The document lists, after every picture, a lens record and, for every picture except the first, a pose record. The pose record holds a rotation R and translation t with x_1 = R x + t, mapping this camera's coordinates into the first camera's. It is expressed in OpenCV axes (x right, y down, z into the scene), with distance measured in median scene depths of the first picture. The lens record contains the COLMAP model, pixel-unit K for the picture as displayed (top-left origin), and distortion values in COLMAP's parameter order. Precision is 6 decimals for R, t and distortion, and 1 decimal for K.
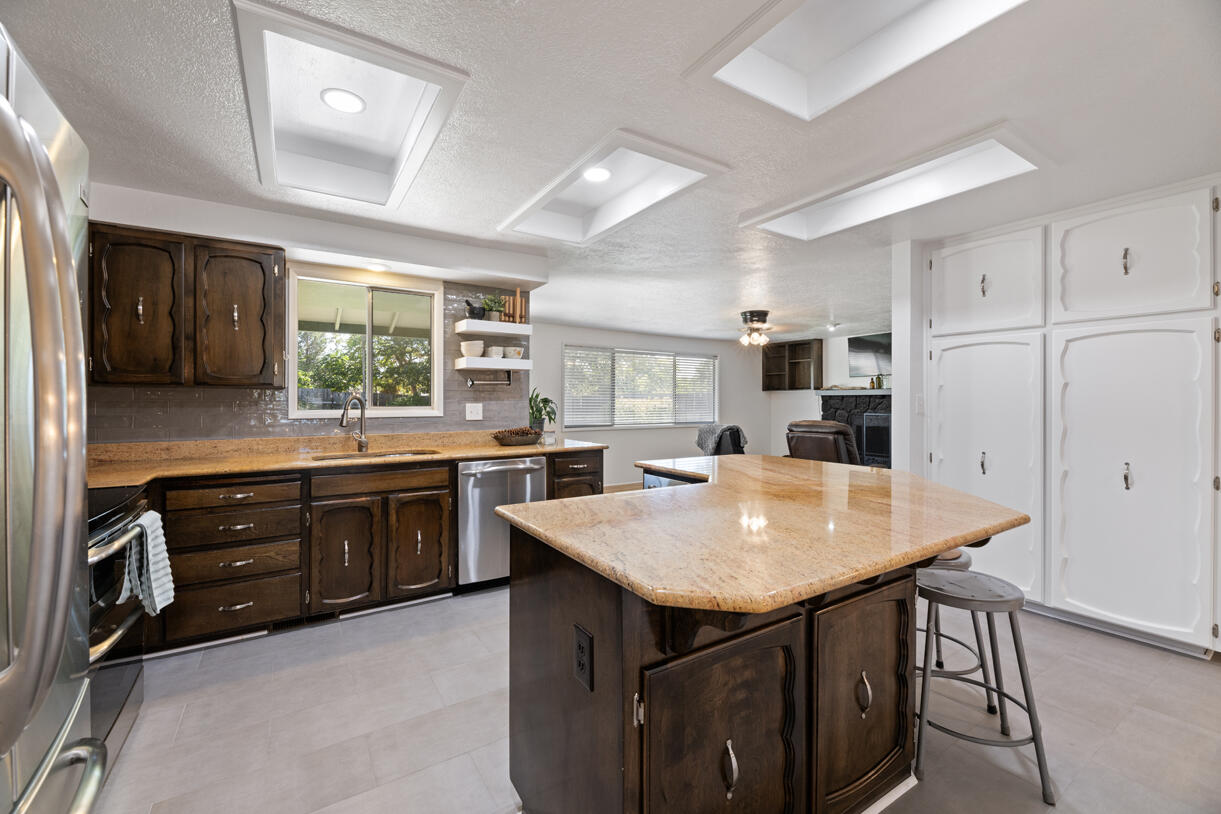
lens RADIAL K [[495.8, 0, 609.4], [0, 495.8, 401.0], [0, 0, 1]] dist [-0.000190, -0.000020]
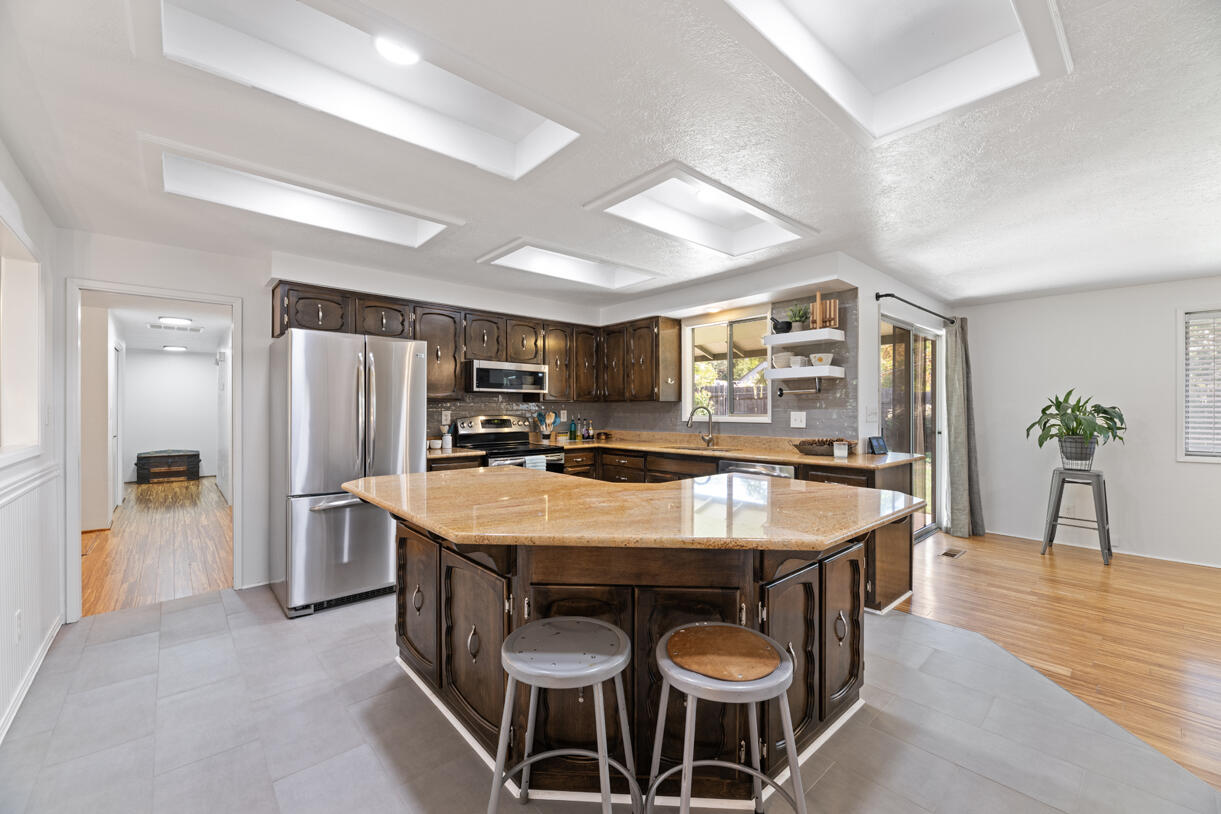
lens RADIAL K [[493.5, 0, 604.6], [0, 493.5, 408.0], [0, 0, 1]] dist [-0.002316, -0.000193]
pose [[0.149794, -0.005069, -0.988704, 0.768469], [-0.002051, 0.999983, -0.005438, 0.003989], [0.988715, 0.002842, 0.149781, 0.488340]]
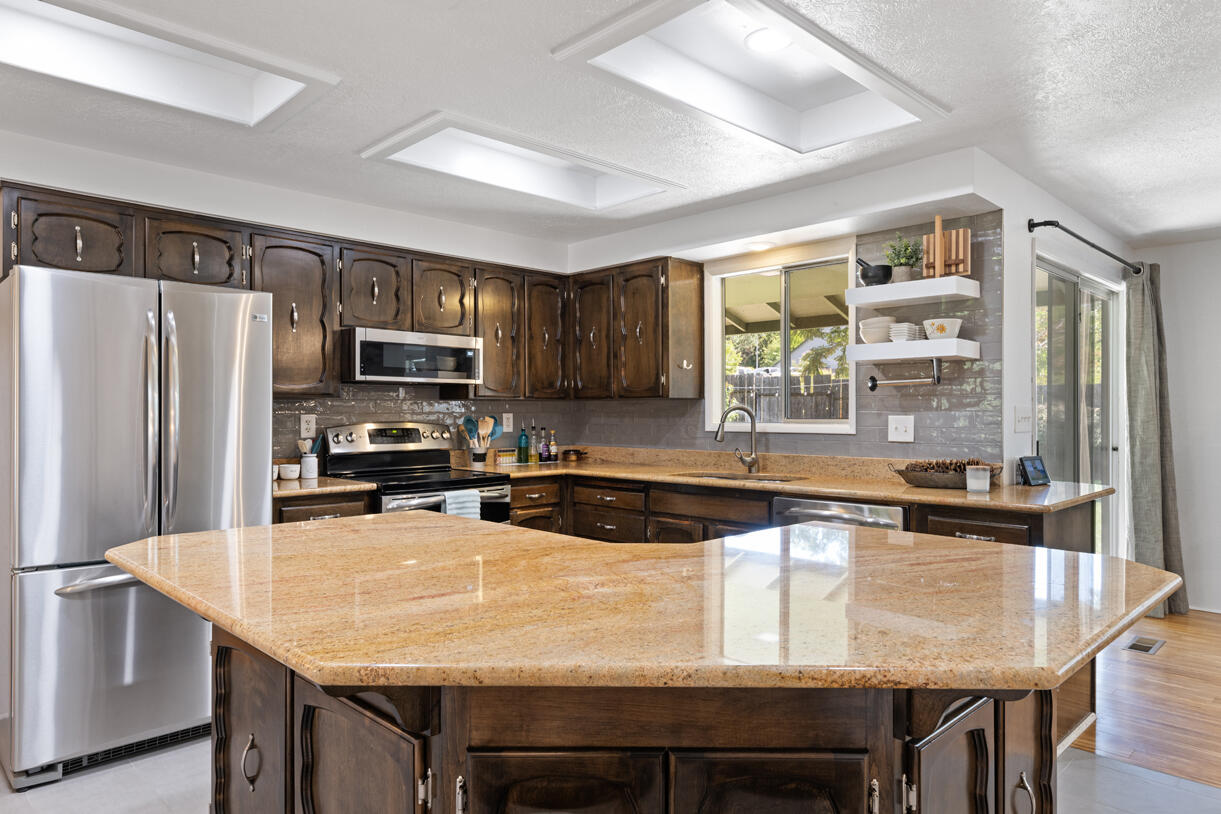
lens RADIAL K [[772.9, 0, 604.0], [0, 772.9, 410.2], [0, 0, 1]] dist [0.006351, 0.000065]
pose [[0.200474, -0.004566, -0.979688, 0.682677], [-0.001347, 0.999987, -0.004936, 0.003985], [0.979698, 0.002309, 0.200465, 0.478684]]
